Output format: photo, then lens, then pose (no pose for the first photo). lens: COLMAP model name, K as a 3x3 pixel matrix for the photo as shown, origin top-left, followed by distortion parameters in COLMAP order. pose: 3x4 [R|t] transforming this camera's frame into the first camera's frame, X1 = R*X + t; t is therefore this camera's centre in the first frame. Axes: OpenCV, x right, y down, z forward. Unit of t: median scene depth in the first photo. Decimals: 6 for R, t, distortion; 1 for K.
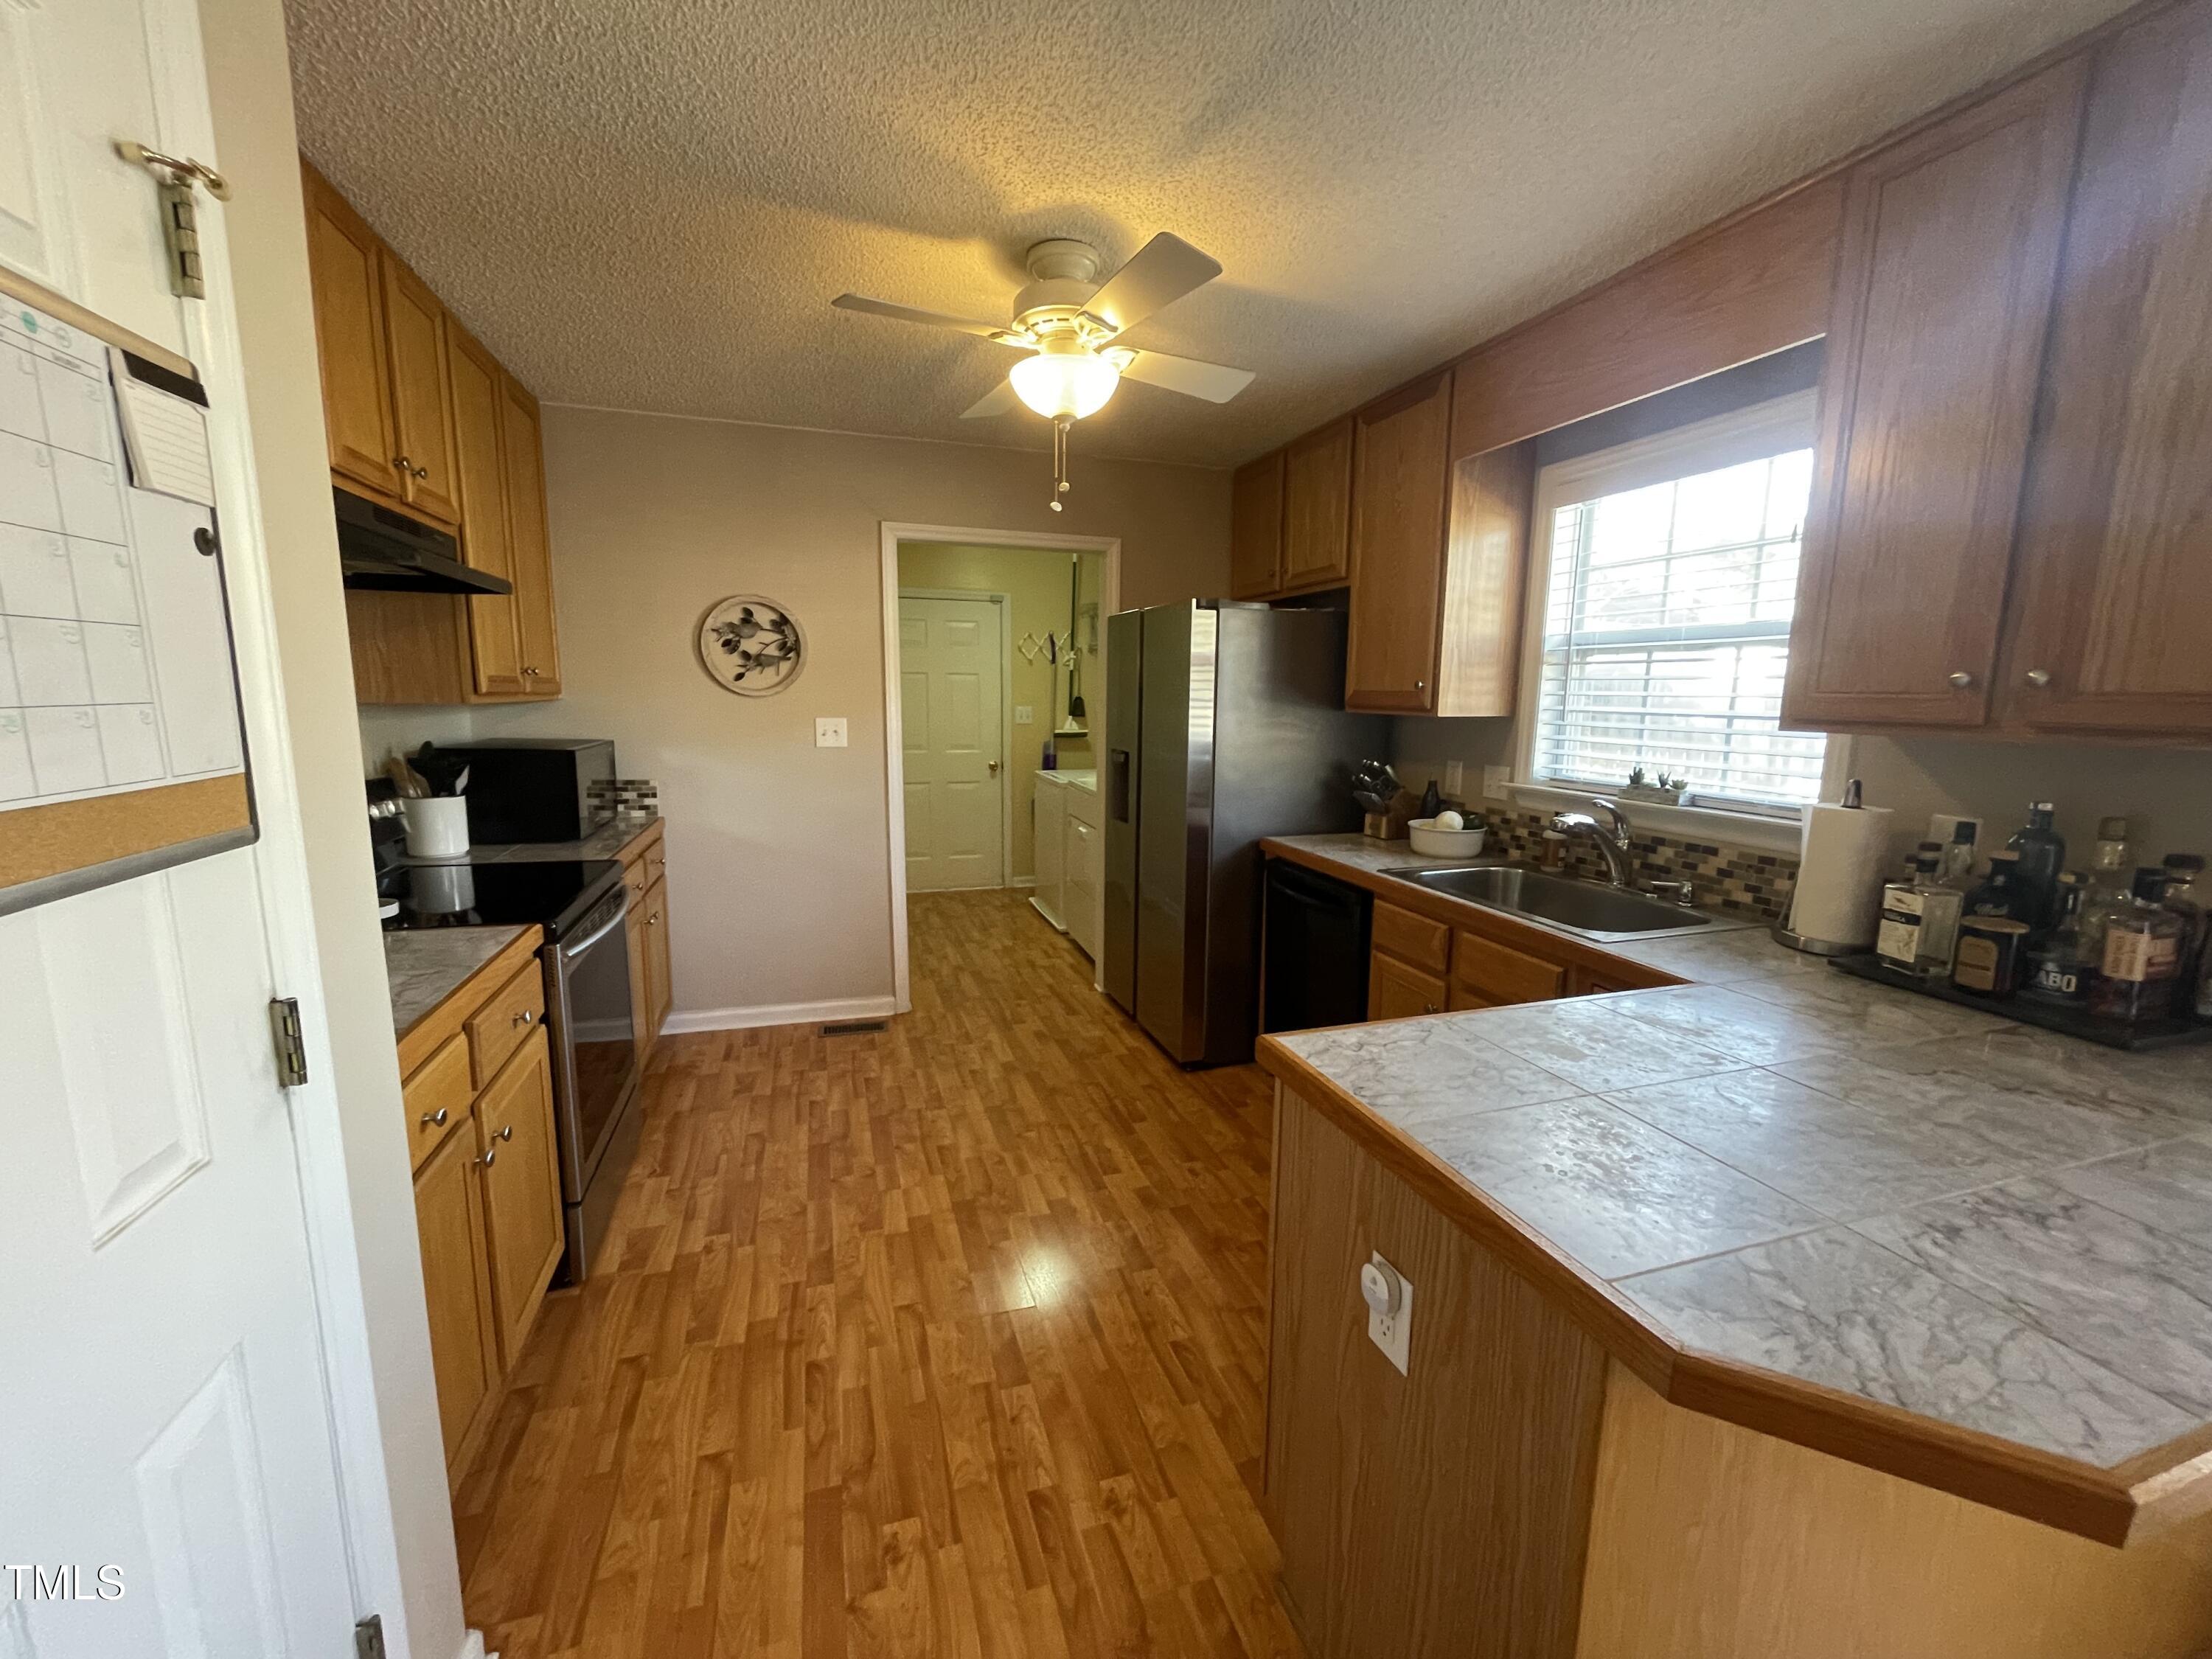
lens RADIAL K [[890.6, 0, 1110.6], [0, 890.6, 837.5], [0, 0, 1]] dist [-0.003581, -0.000426]
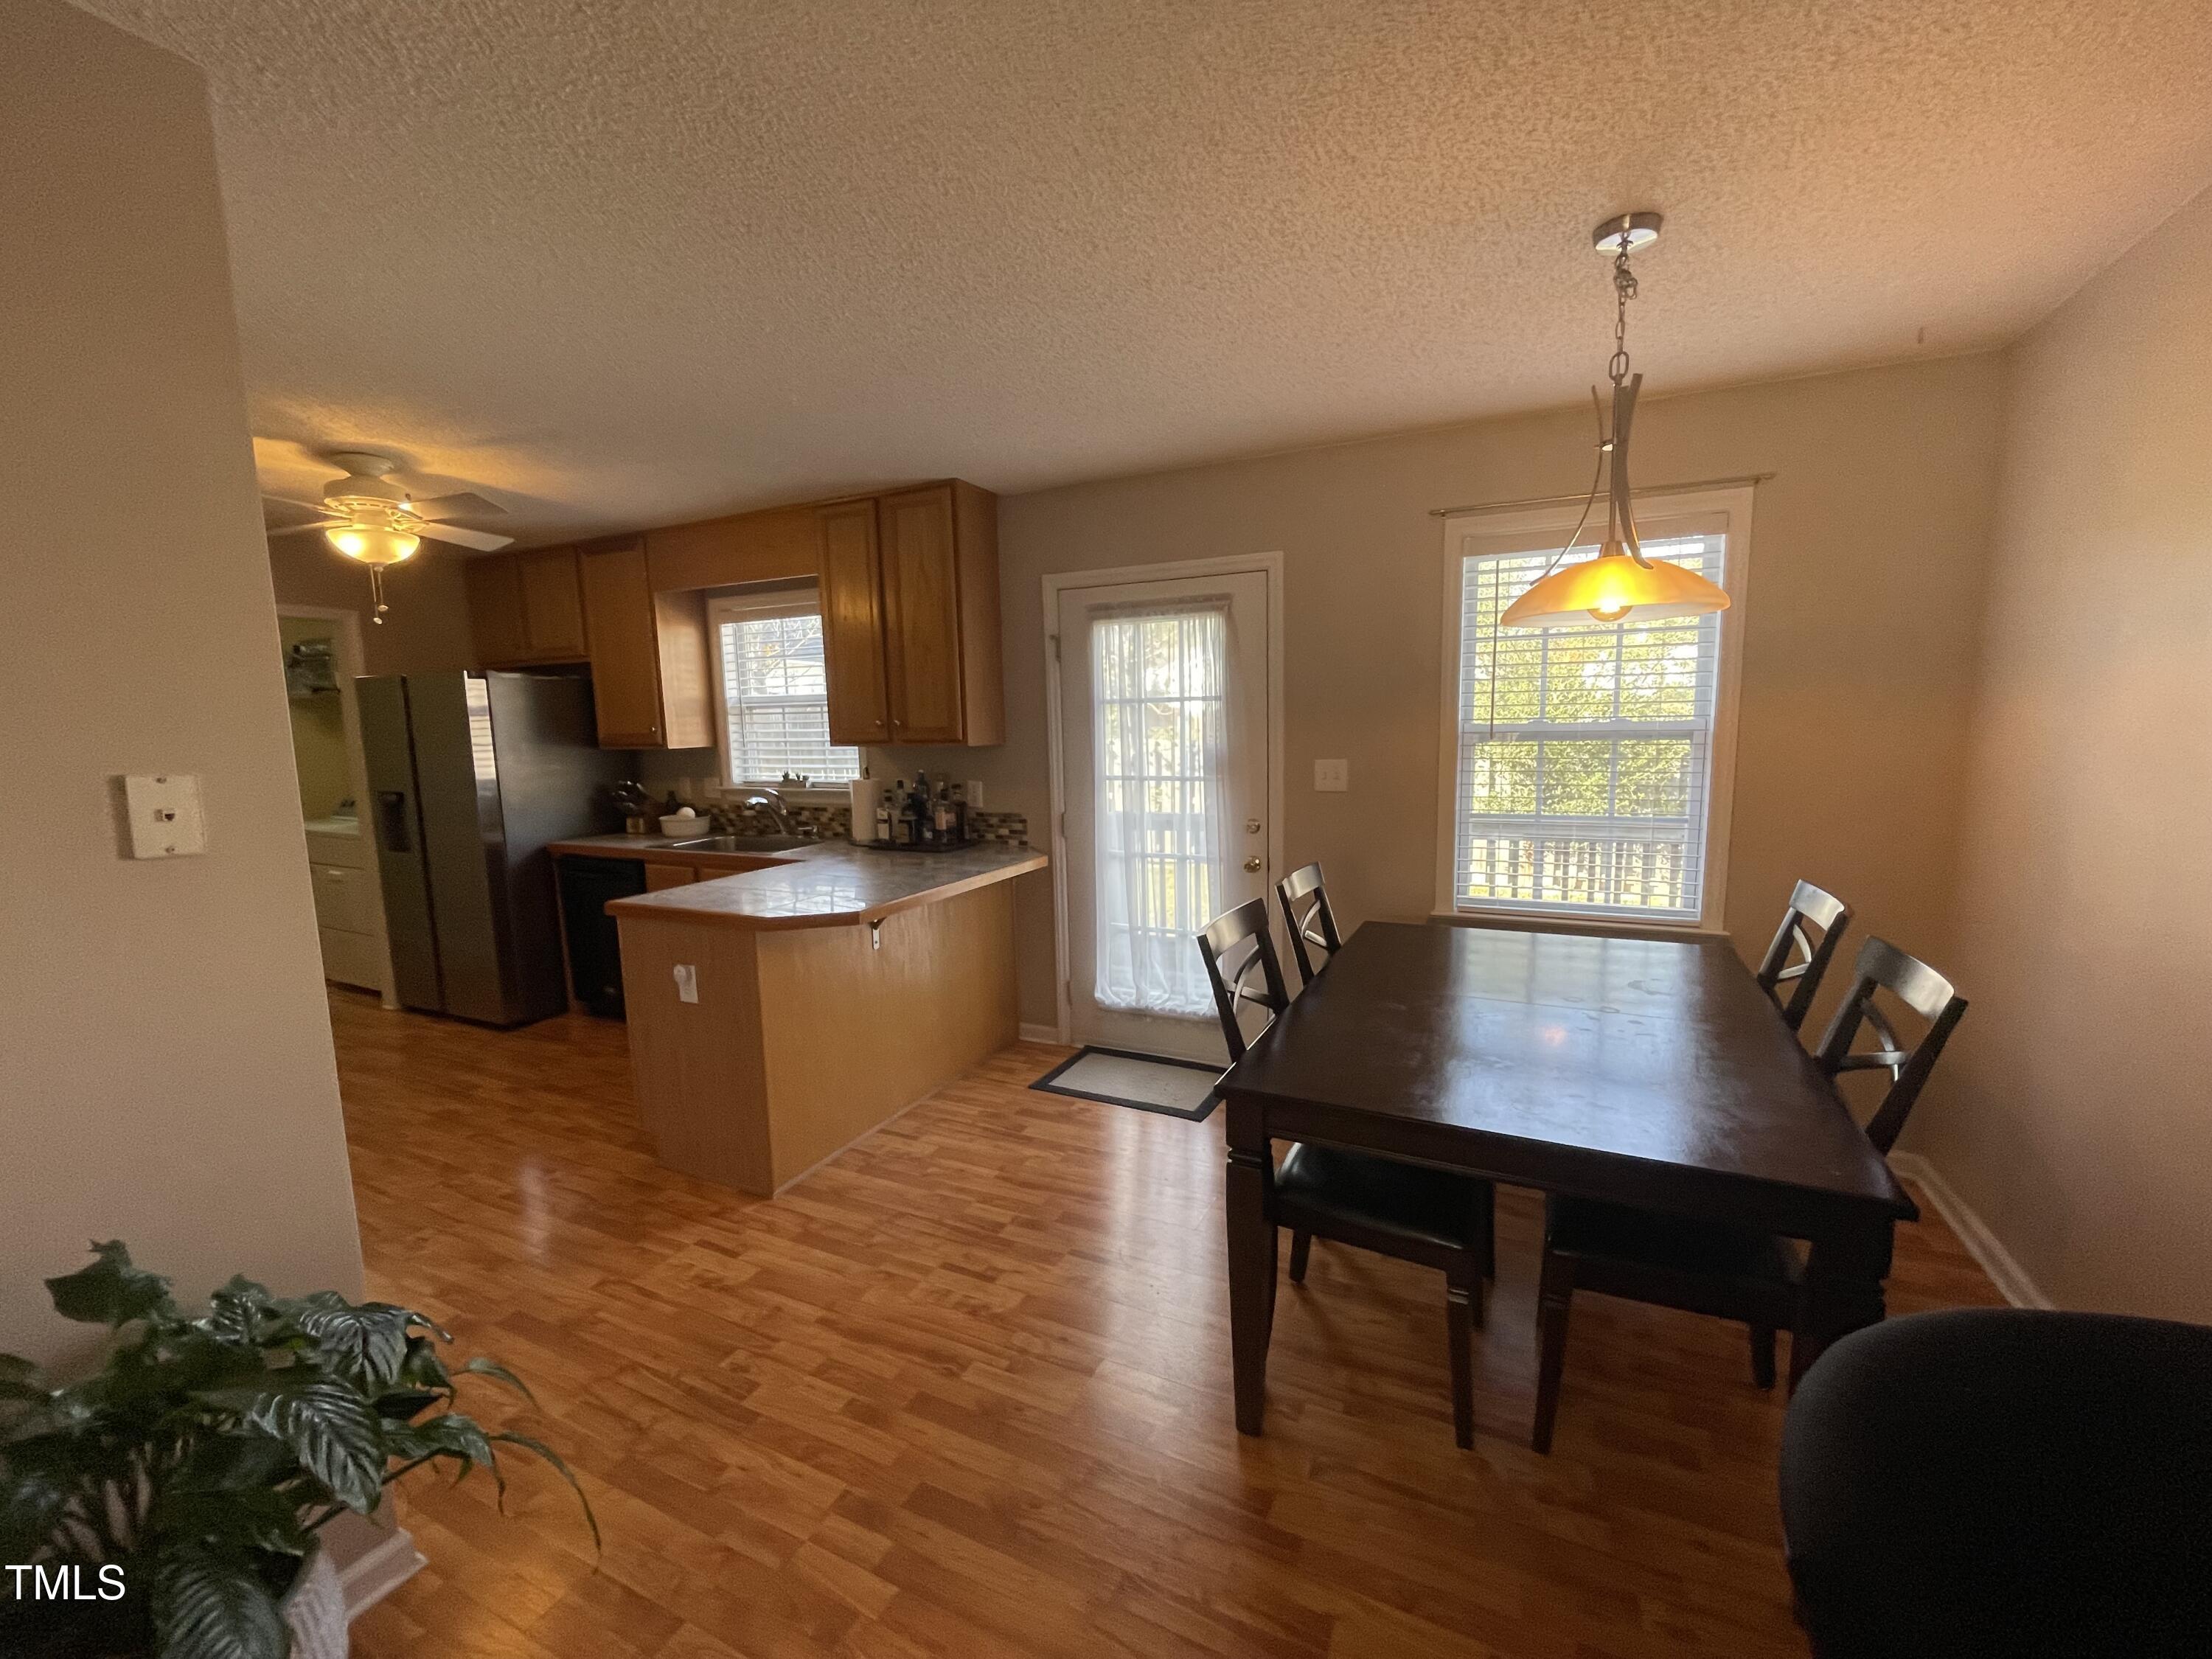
lens RADIAL K [[895.0, 0, 1104.5], [0, 895.0, 834.0], [0, 0, 1]] dist [-0.003628, -0.000383]
pose [[0.692120, -0.119503, 0.711821, -0.249482], [0.146516, 0.988928, 0.023563, 0.091552], [-0.706755, 0.087984, 0.701966, -0.662875]]
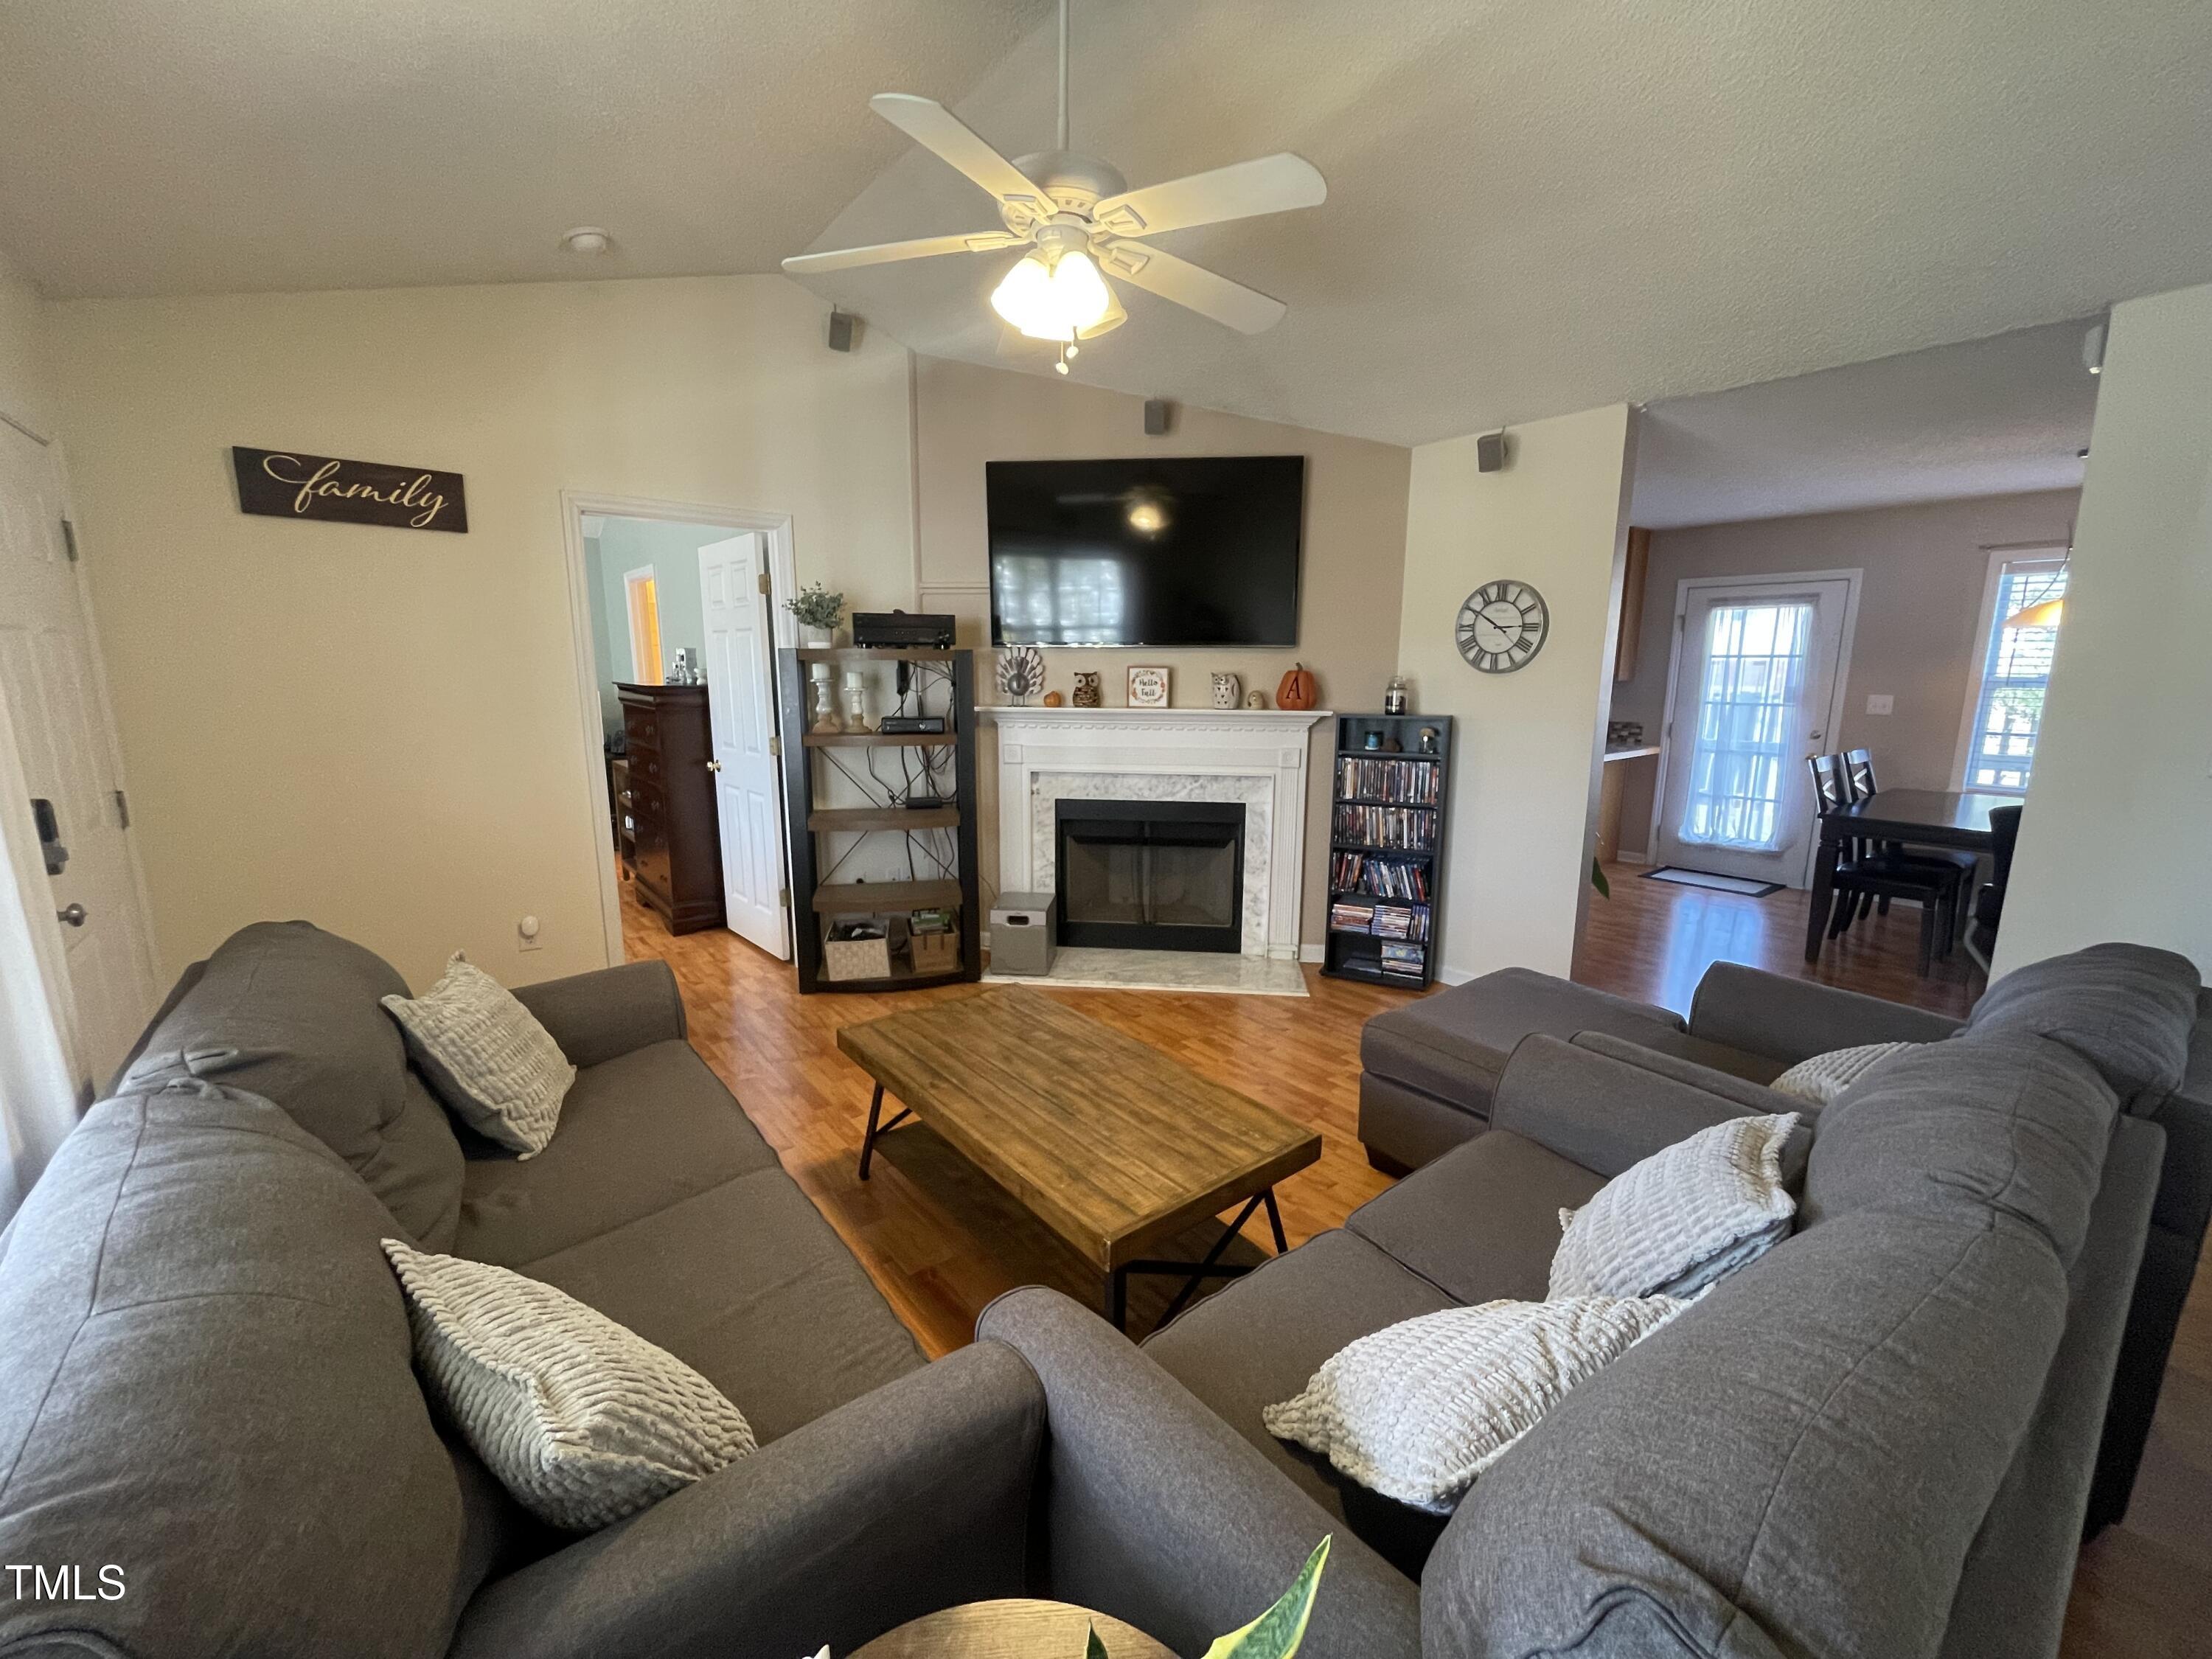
lens RADIAL K [[895.0, 0, 1104.5], [0, 895.0, 834.0], [0, 0, 1]] dist [-0.003628, -0.000383]
pose [[0.933490, -0.073941, 0.350897, -1.500681], [0.064089, 0.997157, 0.039625, 0.183015], [-0.352830, -0.014501, 0.935575, -1.292818]]
